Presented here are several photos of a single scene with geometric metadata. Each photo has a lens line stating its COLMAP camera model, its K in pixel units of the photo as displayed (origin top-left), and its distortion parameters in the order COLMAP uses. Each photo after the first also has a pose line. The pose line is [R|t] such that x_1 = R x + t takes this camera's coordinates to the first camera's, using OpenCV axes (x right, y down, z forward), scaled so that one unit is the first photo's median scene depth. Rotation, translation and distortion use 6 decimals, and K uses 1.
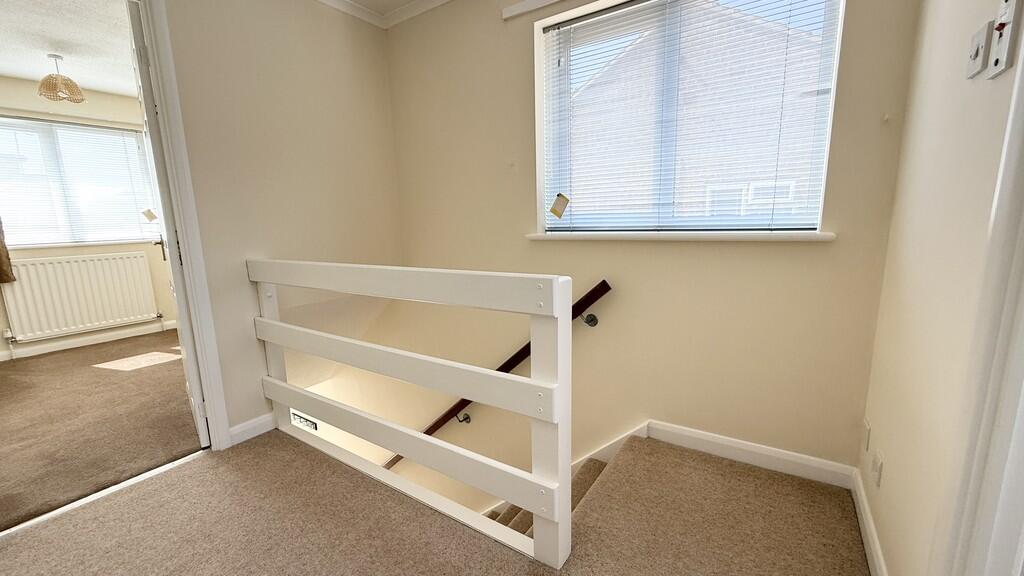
lens RADIAL K [[410.0, 0, 510.9], [0, 410.0, 285.8], [0, 0, 1]] dist [0.000008, -0.000379]
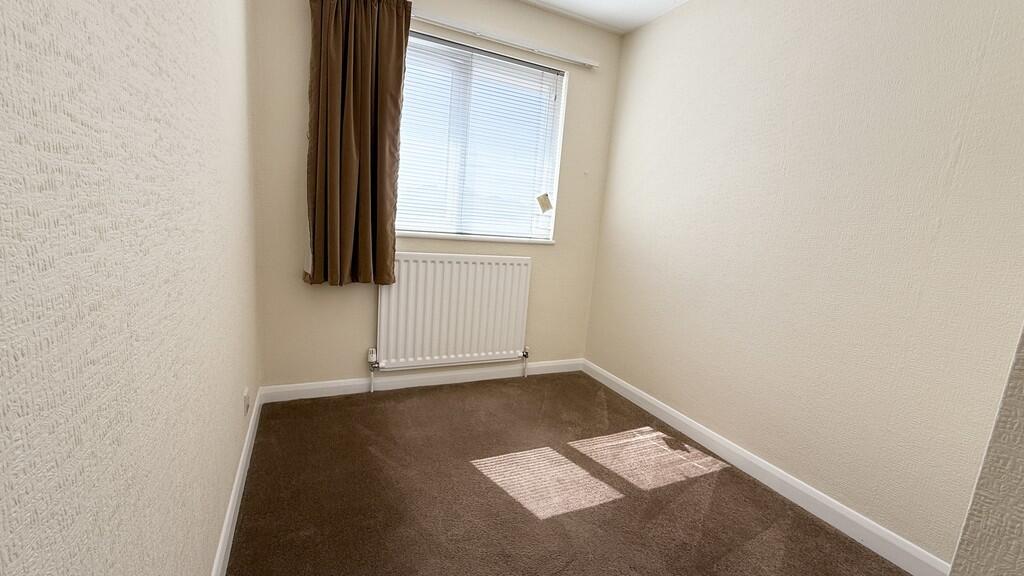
lens RADIAL K [[410.0, 0, 512.1], [0, 410.0, 292.0], [0, 0, 1]] dist [0.000008, -0.000379]
pose [[0.852496, 0.171495, -0.493802, -0.677413], [-0.181122, 0.983041, 0.028717, -0.049124], [0.490352, 0.064957, 0.869100, 0.488576]]
